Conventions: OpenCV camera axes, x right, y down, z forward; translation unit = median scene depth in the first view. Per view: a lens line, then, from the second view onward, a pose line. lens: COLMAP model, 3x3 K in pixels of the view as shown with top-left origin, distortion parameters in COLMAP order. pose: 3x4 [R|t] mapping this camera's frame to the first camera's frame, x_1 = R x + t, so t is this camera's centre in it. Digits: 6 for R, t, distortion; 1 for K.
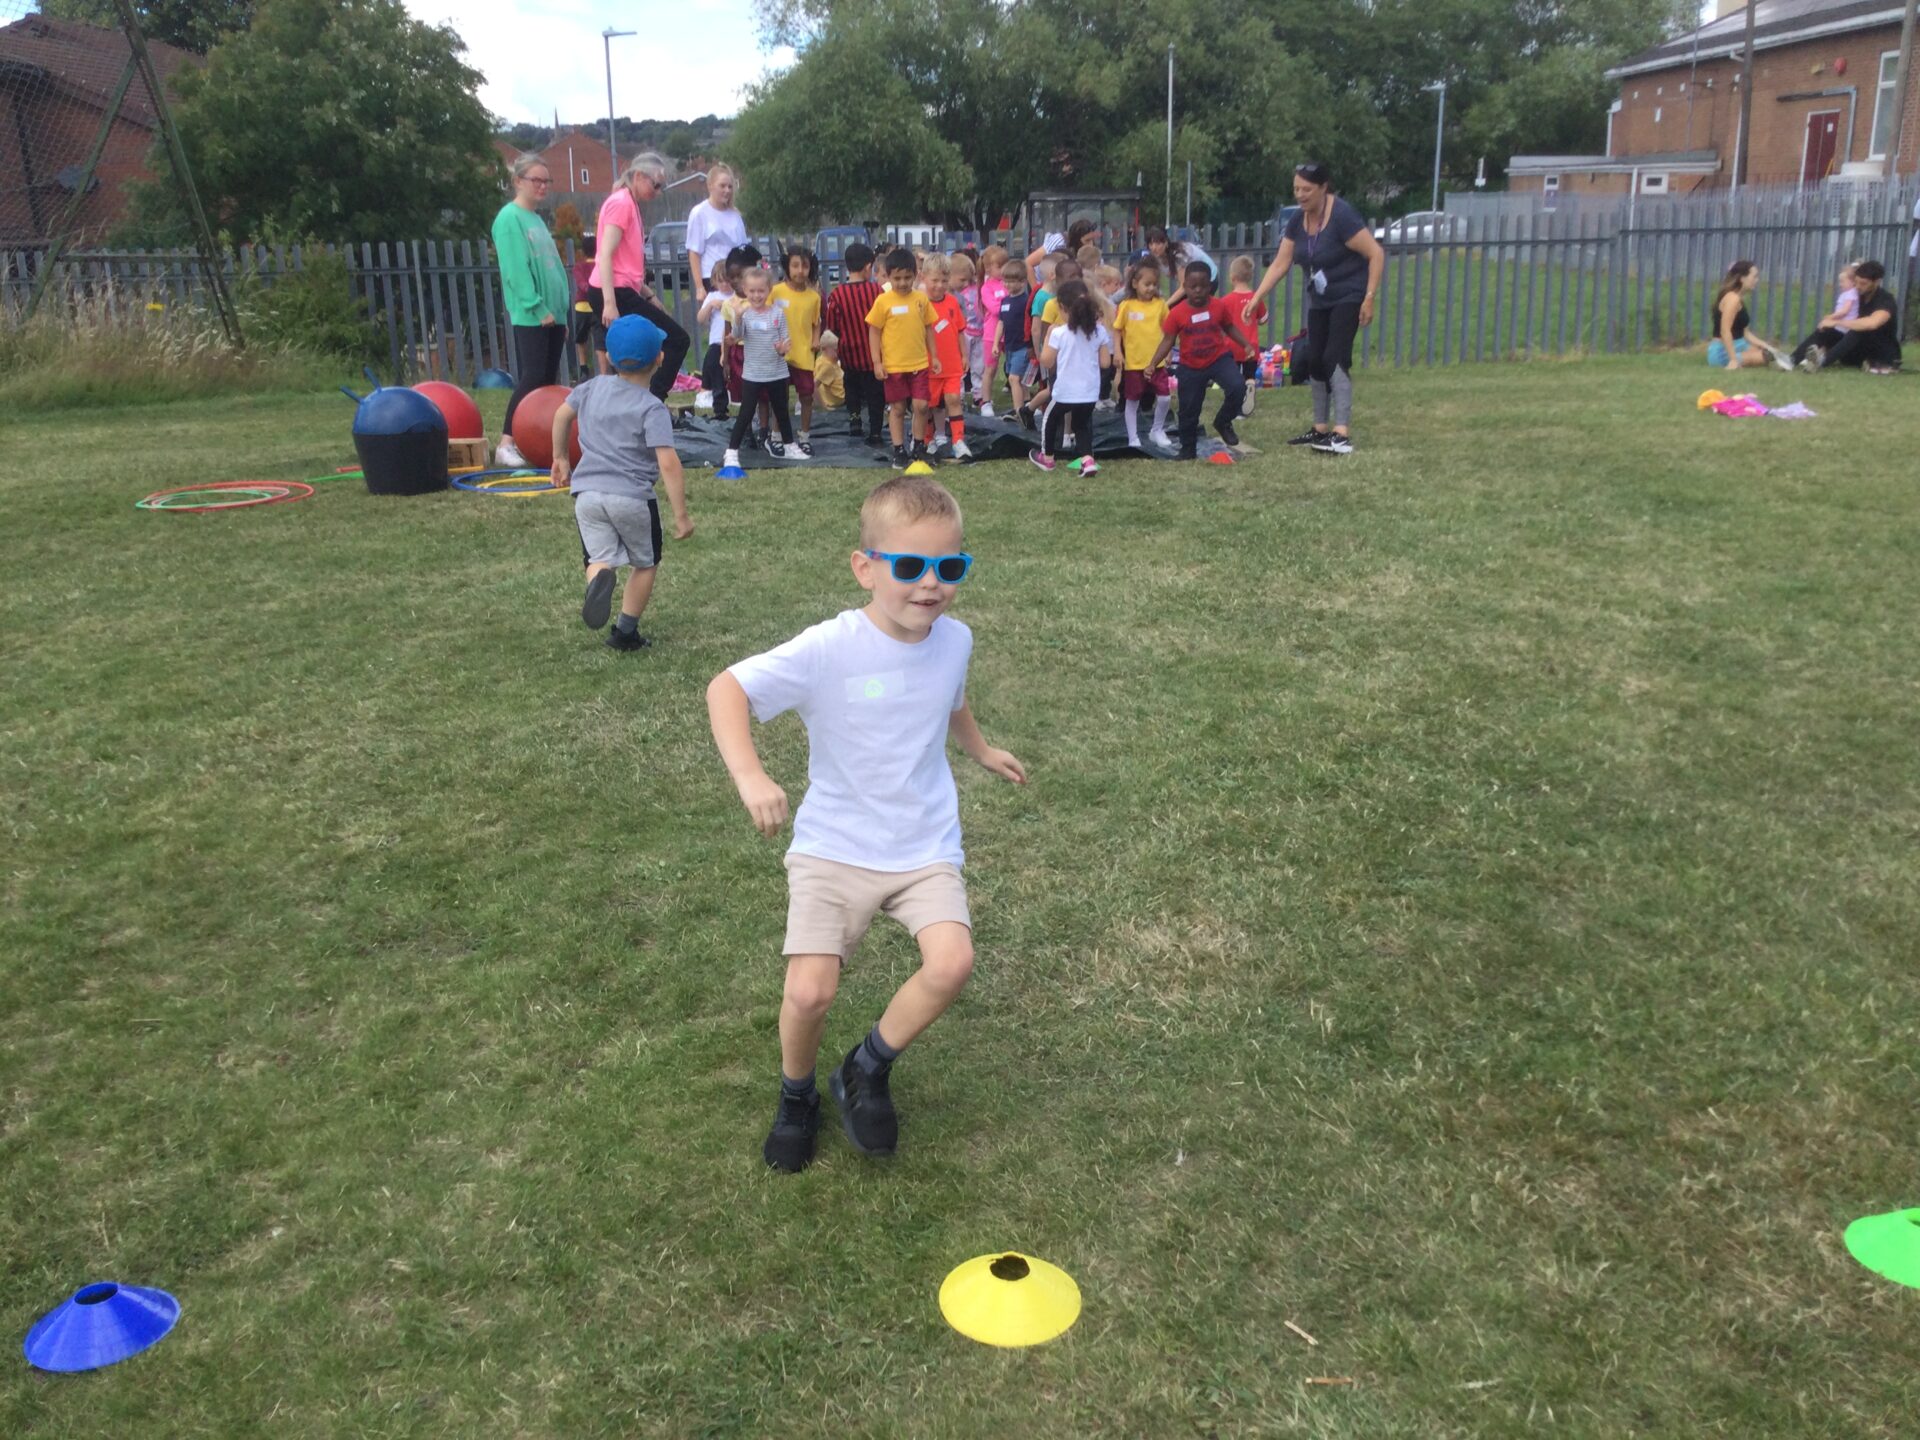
lens RADIAL K [[1748.6, 0, 960.0], [0, 1748.6, 691.4], [0, 0, 1]] dist [0.133832, -0.281153]
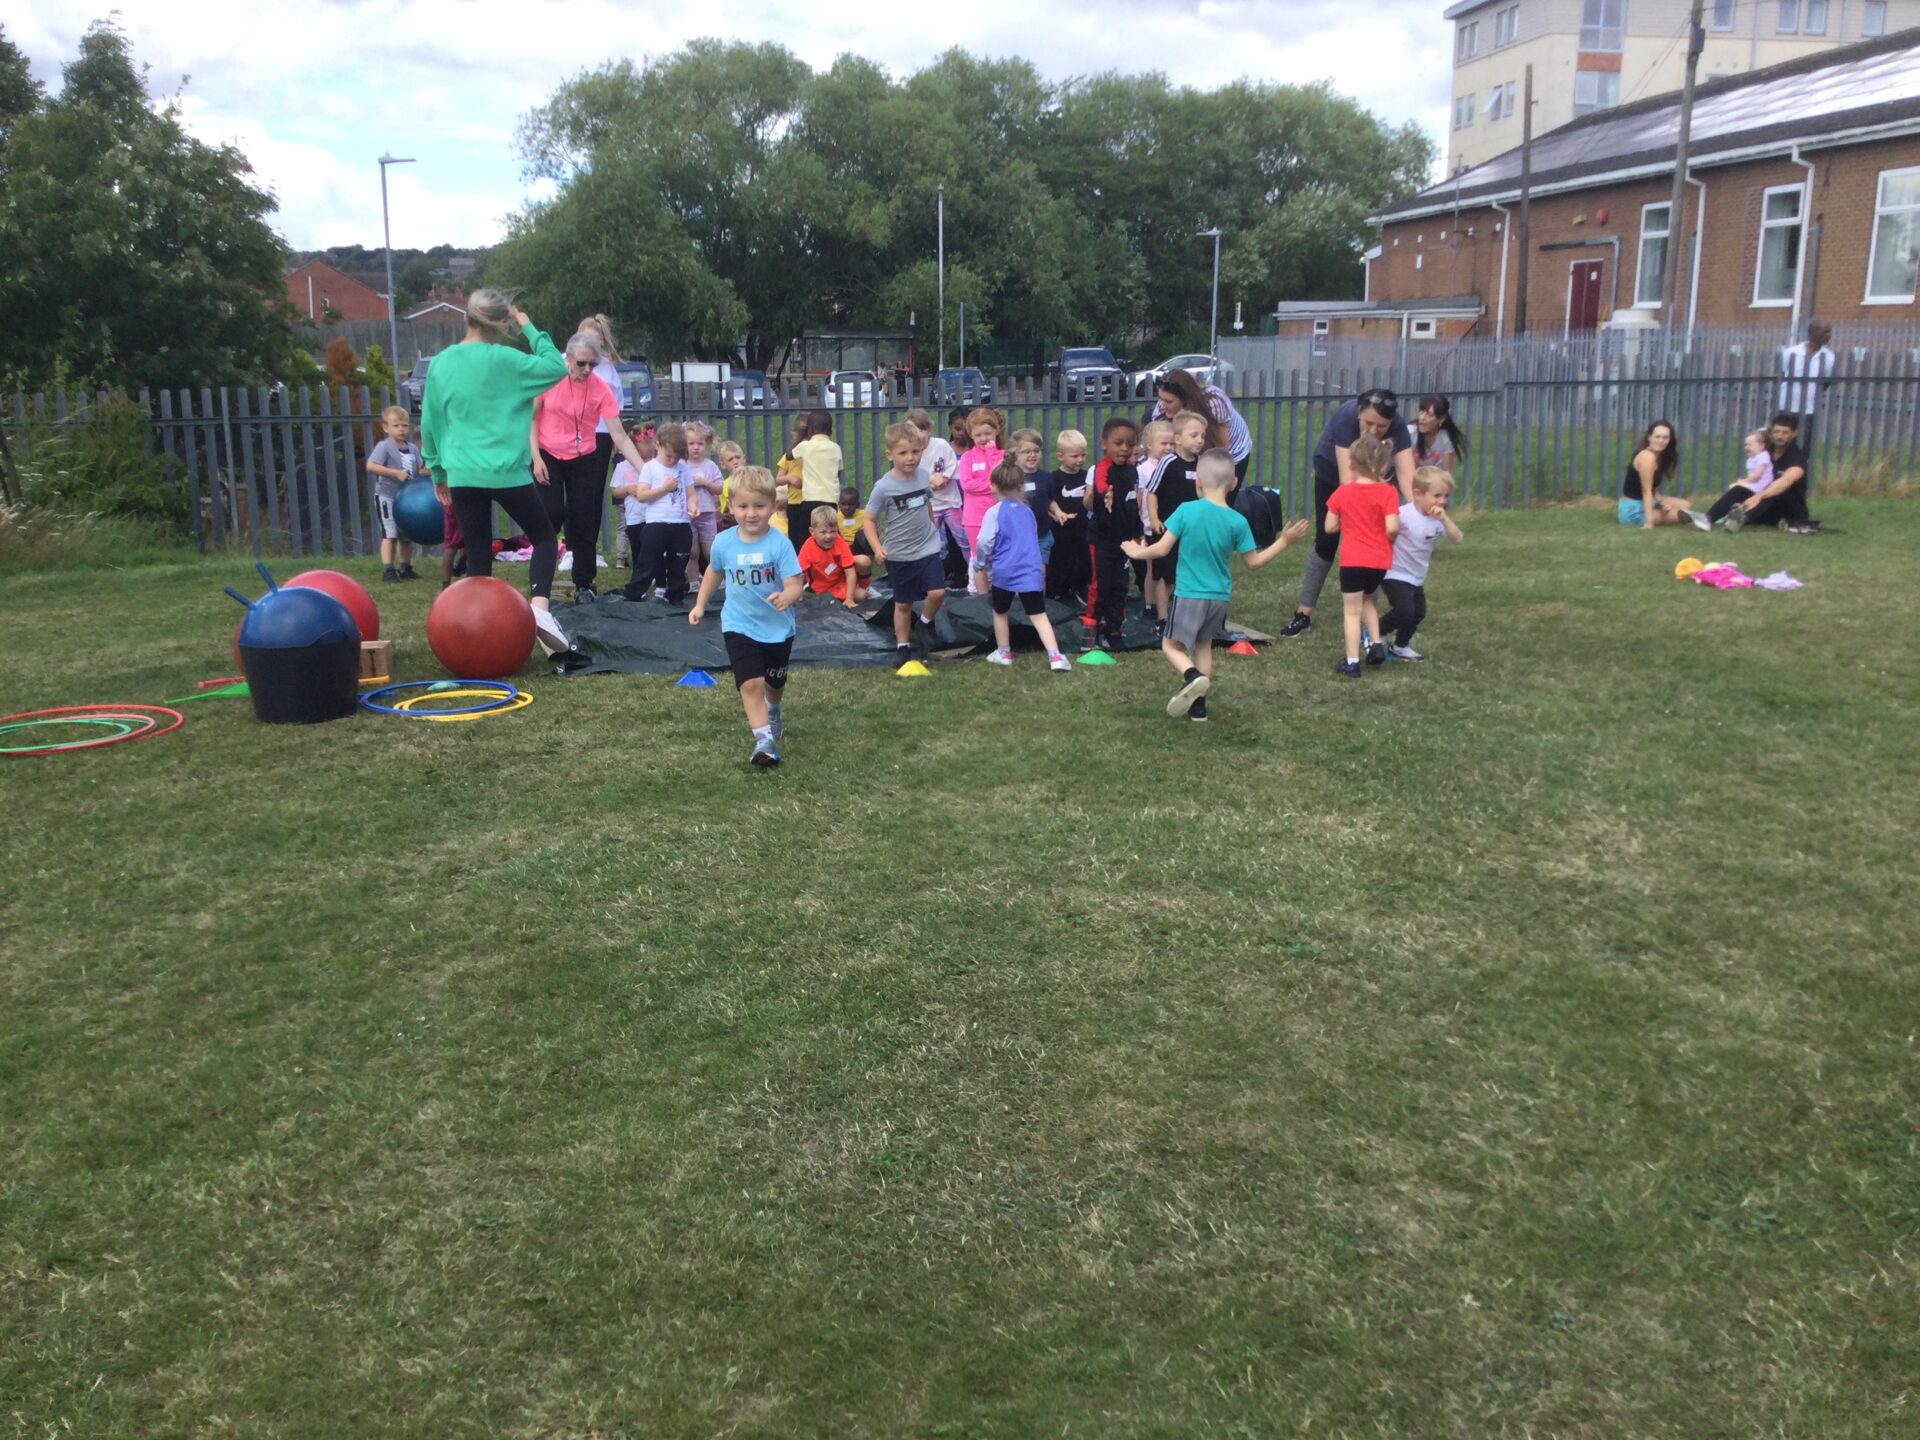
lens RADIAL K [[1727.3, 0, 960.3], [0, 1727.3, 748.7], [0, 0, 1]] dist [0.136969, -0.304406]
pose [[0.989662, -0.023956, 0.141402, -0.203843], [0.029293, 0.998930, -0.035783, -0.094720], [-0.140393, 0.039555, 0.989305, 0.267966]]
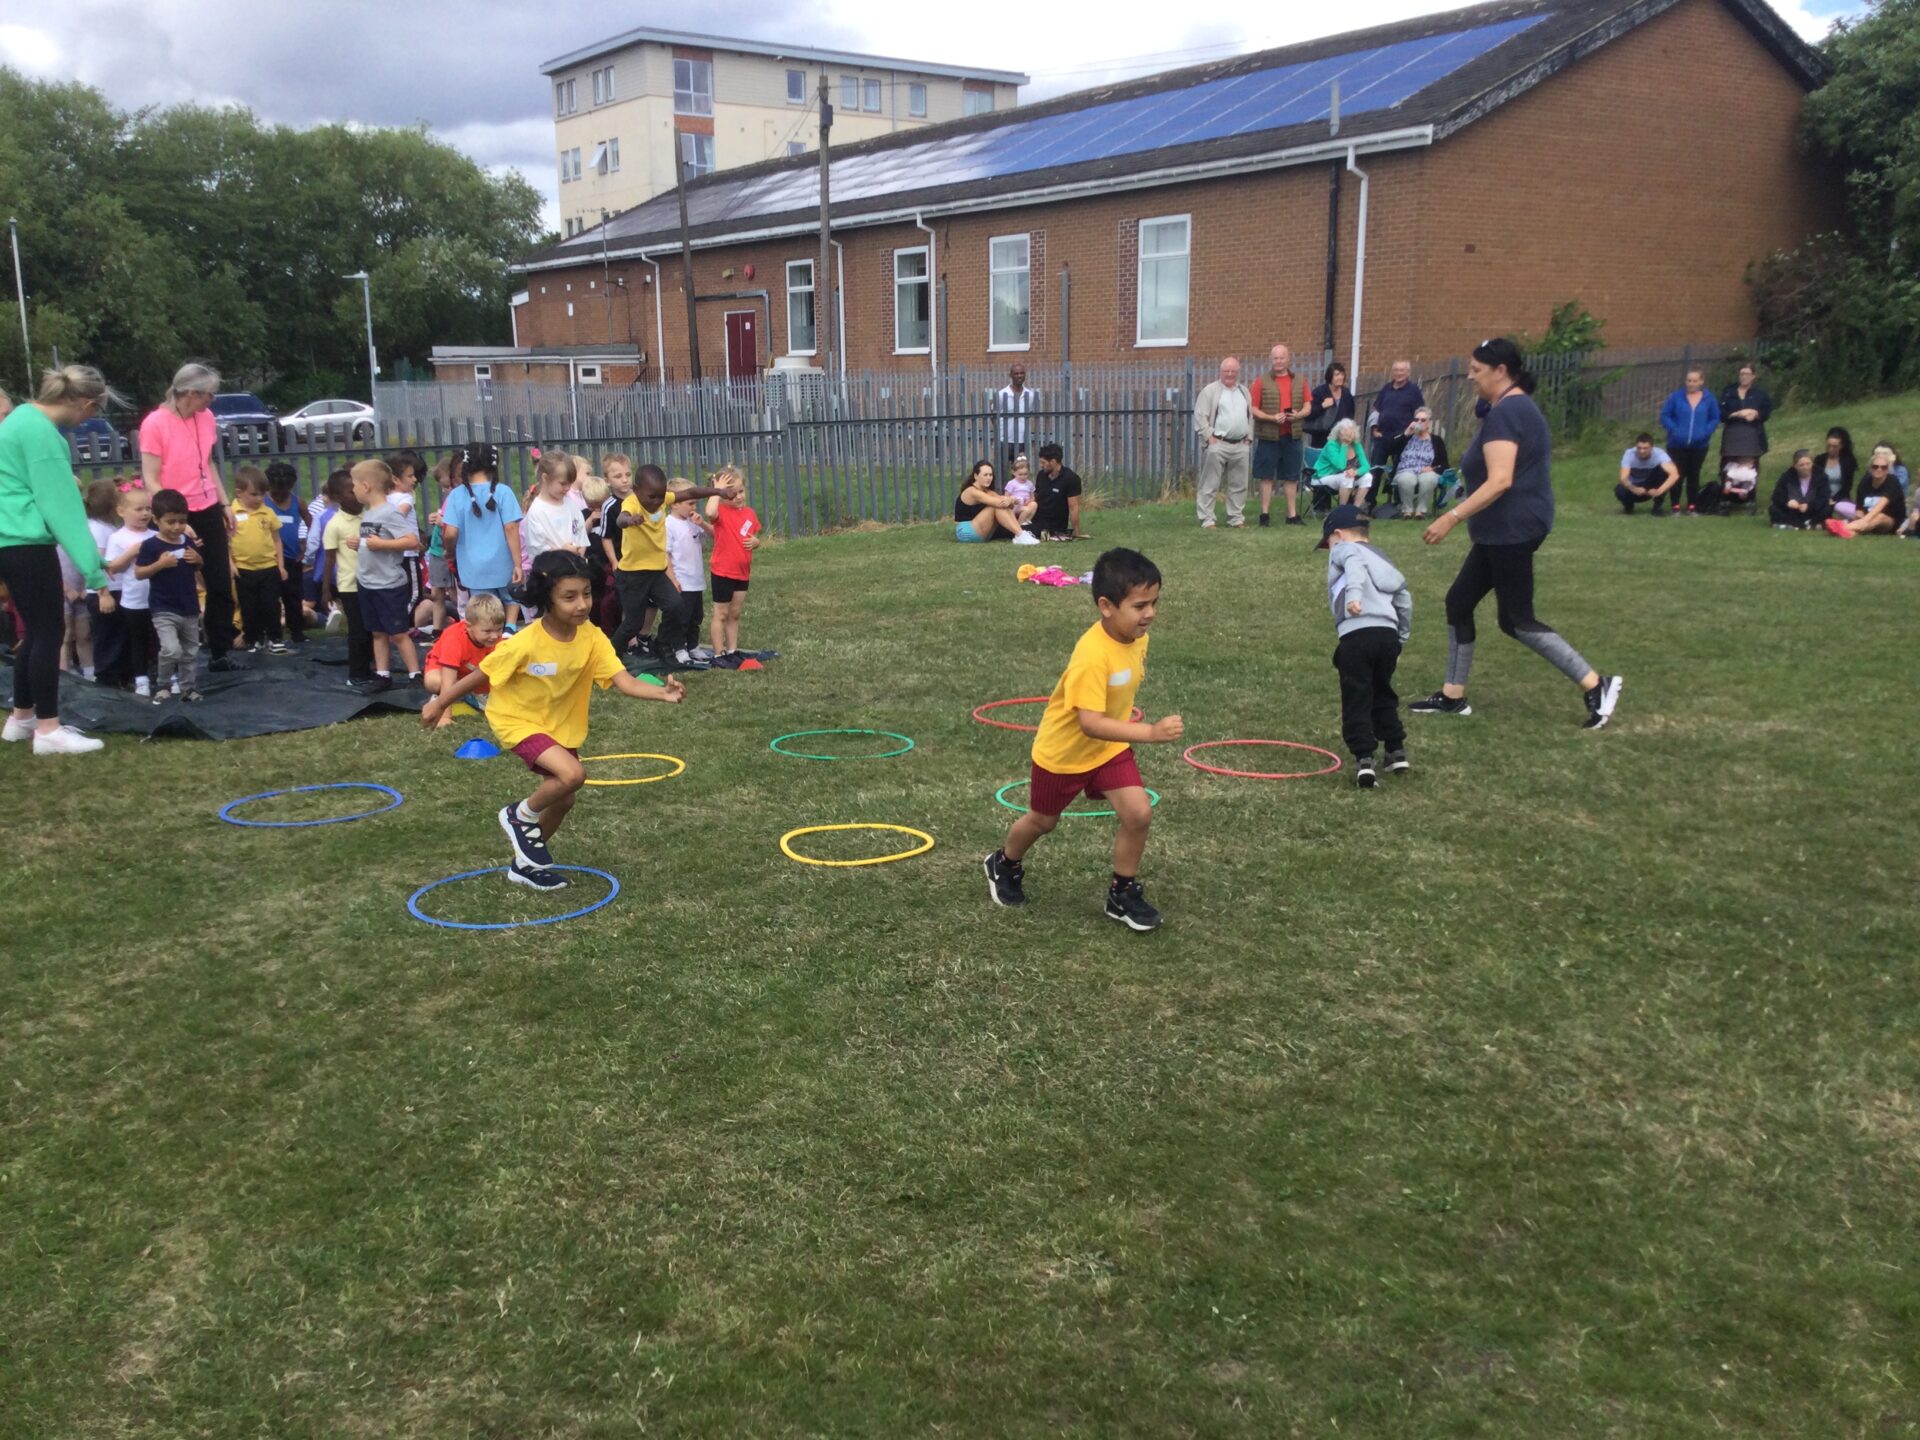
lens RADIAL K [[1728.3, 0, 963.0], [0, 1728.3, 739.8], [0, 0, 1]] dist [0.132950, -0.241437]
pose [[0.800789, -0.124315, 0.585903, -0.563051], [0.165499, 0.986064, -0.016978, -0.097105], [-0.575627, 0.110562, 0.810203, 0.283334]]
